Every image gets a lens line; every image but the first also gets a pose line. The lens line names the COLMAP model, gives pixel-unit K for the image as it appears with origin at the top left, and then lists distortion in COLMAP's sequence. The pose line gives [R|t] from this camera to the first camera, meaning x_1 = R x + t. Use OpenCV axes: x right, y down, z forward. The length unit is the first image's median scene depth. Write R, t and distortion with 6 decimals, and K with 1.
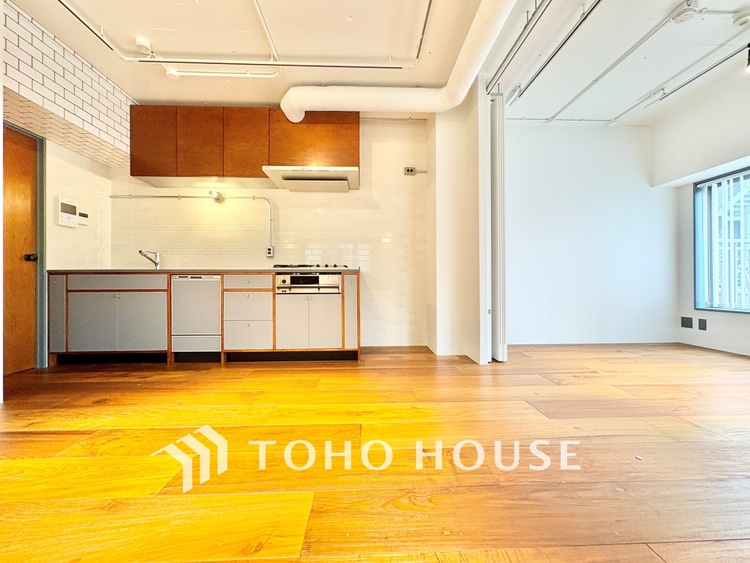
lens RADIAL K [[299.4, 0, 376.0], [0, 299.4, 281.2], [0, 0, 1]] dist [-0.000281, 0.000026]
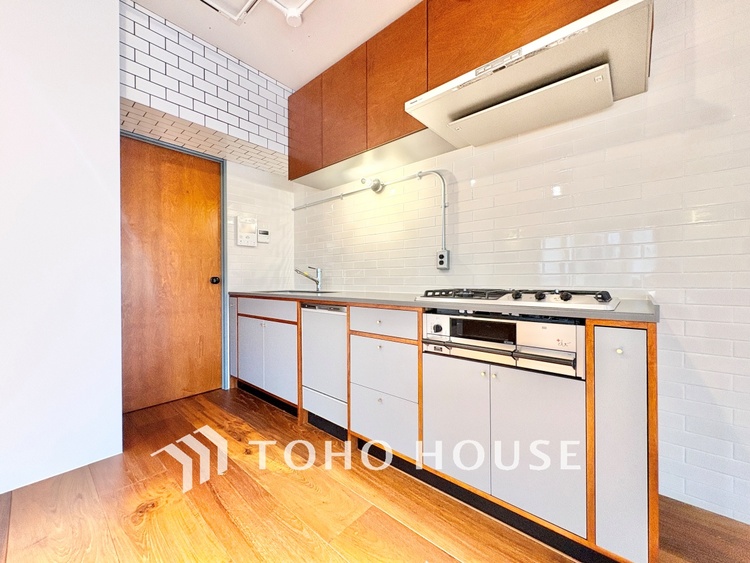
lens RADIAL K [[299.4, 0, 376.0], [0, 299.4, 281.2], [0, 0, 1]] dist [-0.000281, 0.000026]
pose [[0.727060, 0.003926, -0.686563, -0.055033], [0.003279, 0.999952, 0.009190, -0.077537], [0.686566, -0.008933, 0.727012, 0.589137]]
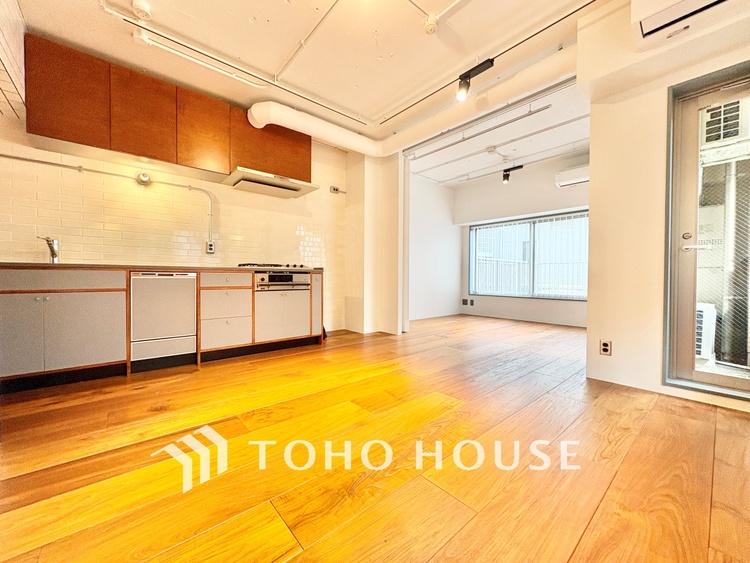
lens RADIAL K [[299.4, 0, 376.0], [0, 299.4, 281.2], [0, 0, 1]] dist [-0.000281, 0.000026]
pose [[0.783128, -0.001271, 0.621859, -0.656664], [-0.010679, 0.999823, 0.015492, -0.014090], [-0.621768, -0.018773, 0.782976, -0.103290]]
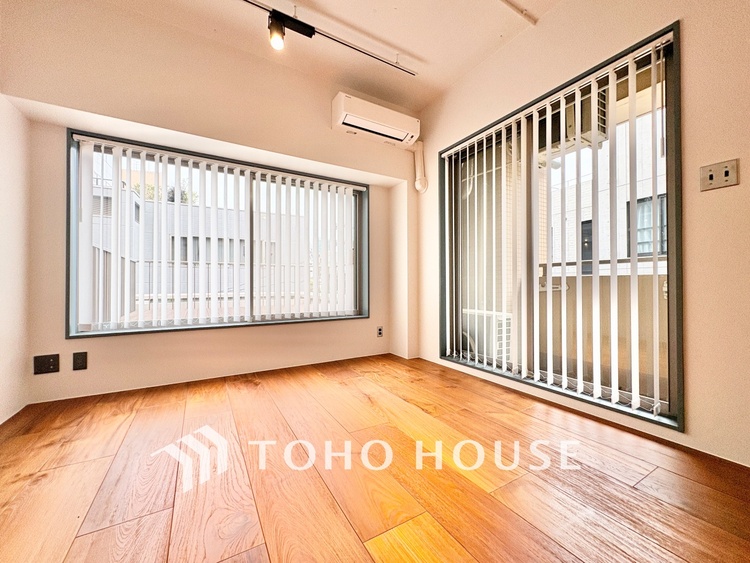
lens RADIAL K [[299.4, 0, 376.0], [0, 299.4, 281.2], [0, 0, 1]] dist [-0.000281, 0.000026]
pose [[-0.469973, 0.013837, 0.882572, 0.310603], [0.001746, 0.999890, -0.014746, -0.013628], [-0.882679, -0.005389, -0.469945, 0.924098]]
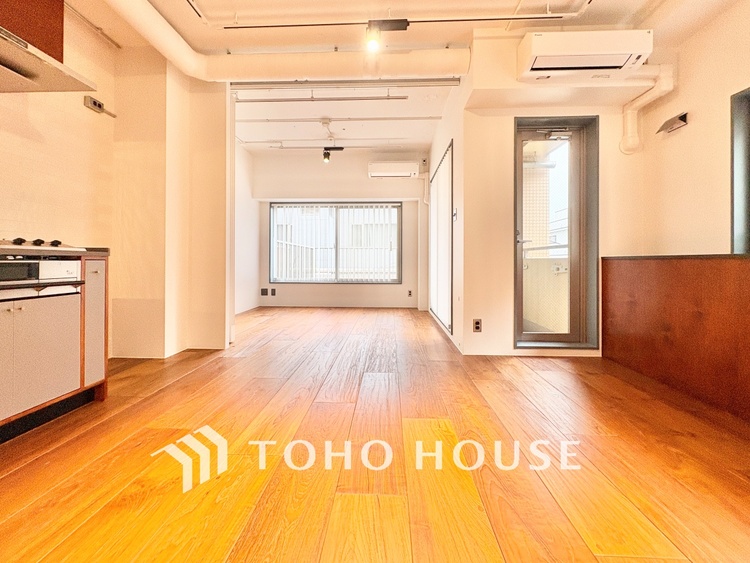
lens RADIAL K [[318.5, 0, 375.4], [0, 318.5, 259.9], [0, 0, 1]] dist [-0.001463, -0.000103]
pose [[0.086703, 0.007983, 0.996202, -0.678582], [-0.006347, 0.999952, -0.007460, -0.021951], [-0.996214, -0.005676, 0.086749, 0.384197]]
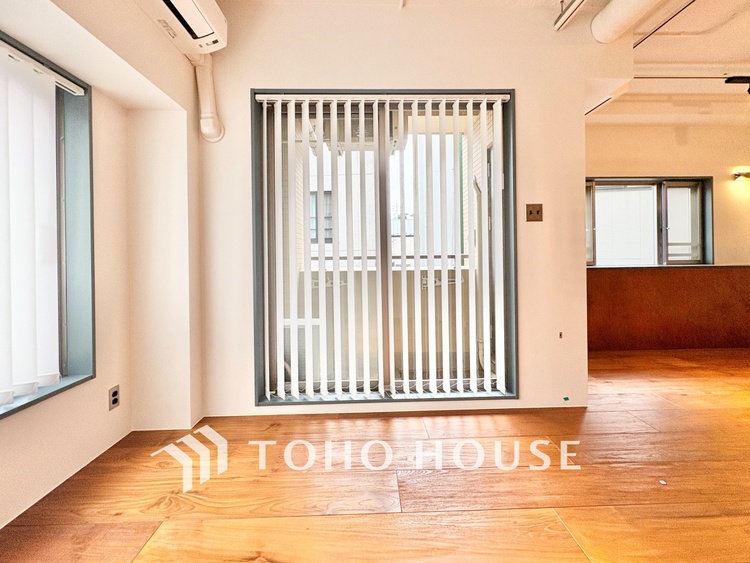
lens RADIAL K [[329.6, 0, 373.5], [0, 329.6, 255.7], [0, 0, 1]] dist [0.001377, 0.000276]
pose [[-0.999637, 0.020908, 0.016969, 0.851000], [0.020546, 0.999563, -0.021233, -0.080148], [-0.017406, -0.020877, -0.999631, 0.981342]]
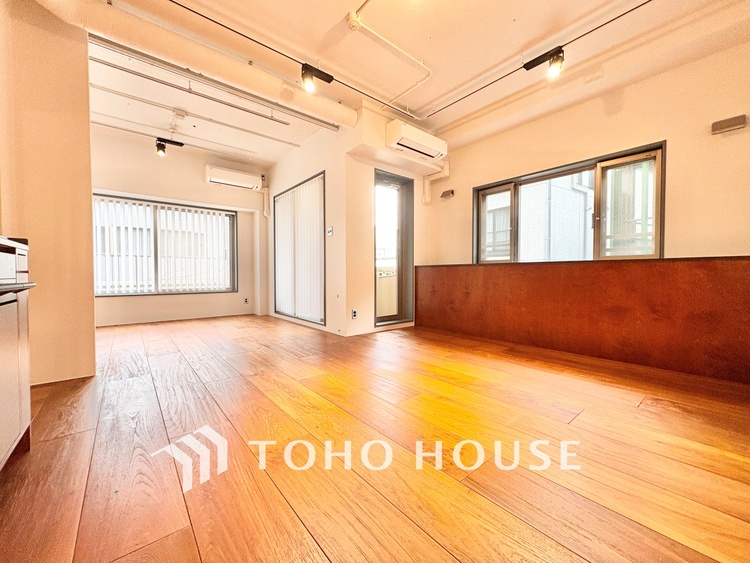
lens RADIAL K [[299.4, 0, 376.0], [0, 299.4, 281.2], [0, 0, 1]] dist [-0.000281, 0.000026]
pose [[-0.608563, -0.014725, 0.793369, -0.738090], [0.001026, 0.999812, 0.019343, 0.006856], [-0.793505, 0.012585, -0.608433, 0.866446]]
